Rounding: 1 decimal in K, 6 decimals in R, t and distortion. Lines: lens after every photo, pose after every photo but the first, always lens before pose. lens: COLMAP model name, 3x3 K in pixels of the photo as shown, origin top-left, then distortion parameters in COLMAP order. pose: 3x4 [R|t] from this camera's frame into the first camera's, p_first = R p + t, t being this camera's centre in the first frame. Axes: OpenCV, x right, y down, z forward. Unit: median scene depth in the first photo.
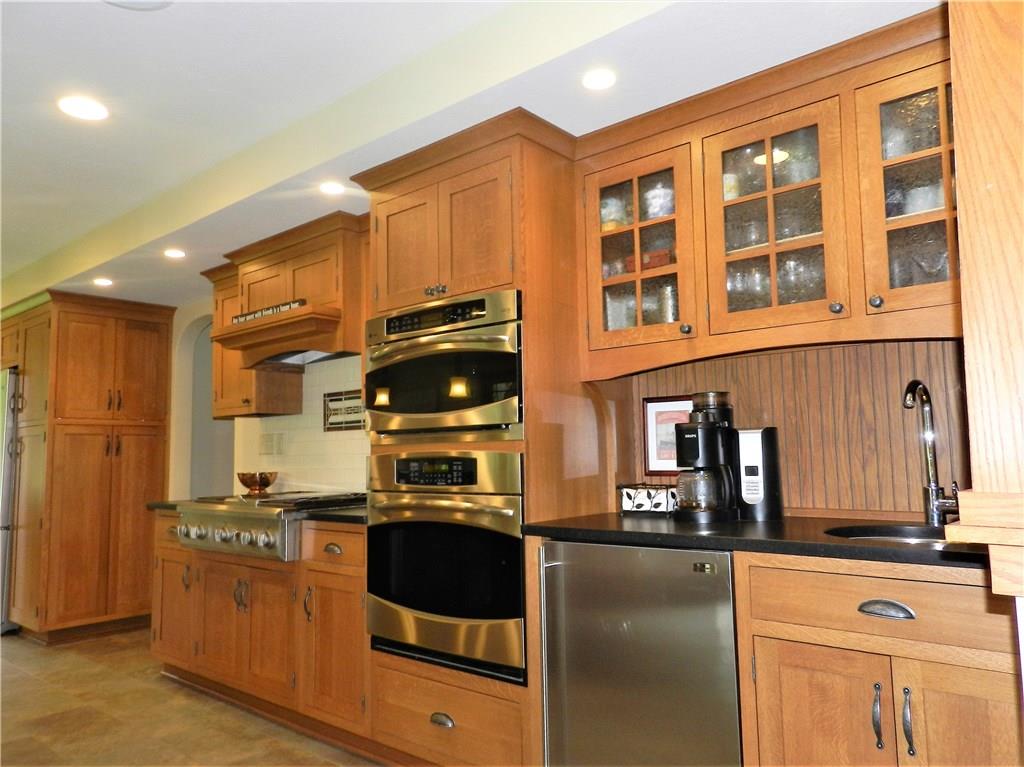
lens RADIAL K [[697.0, 0, 512.7], [0, 697.0, 379.5], [0, 0, 1]] dist [0.004753, 0.000139]
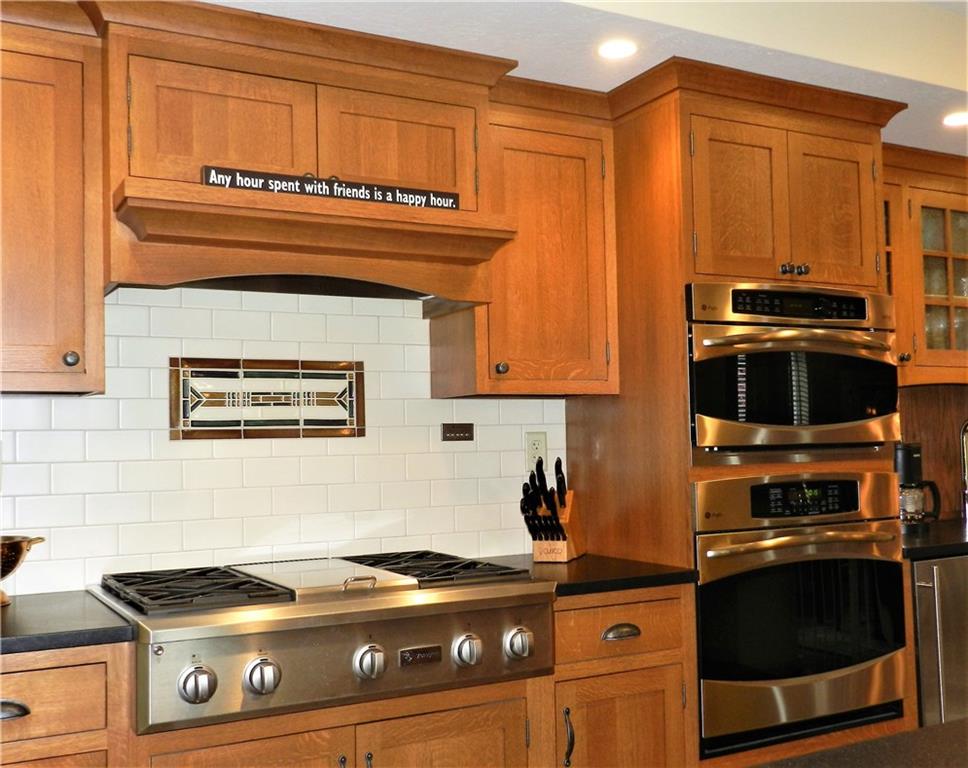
lens RADIAL K [[1048.7, 0, 484.2], [0, 1048.7, 388.8], [0, 0, 1]] dist [0.003802, 0.000000]
pose [[0.371328, 0.058819, 0.926637, -1.321513], [-0.082593, 0.996128, -0.030133, 0.070591], [-0.924821, -0.065344, 0.374748, 0.864904]]
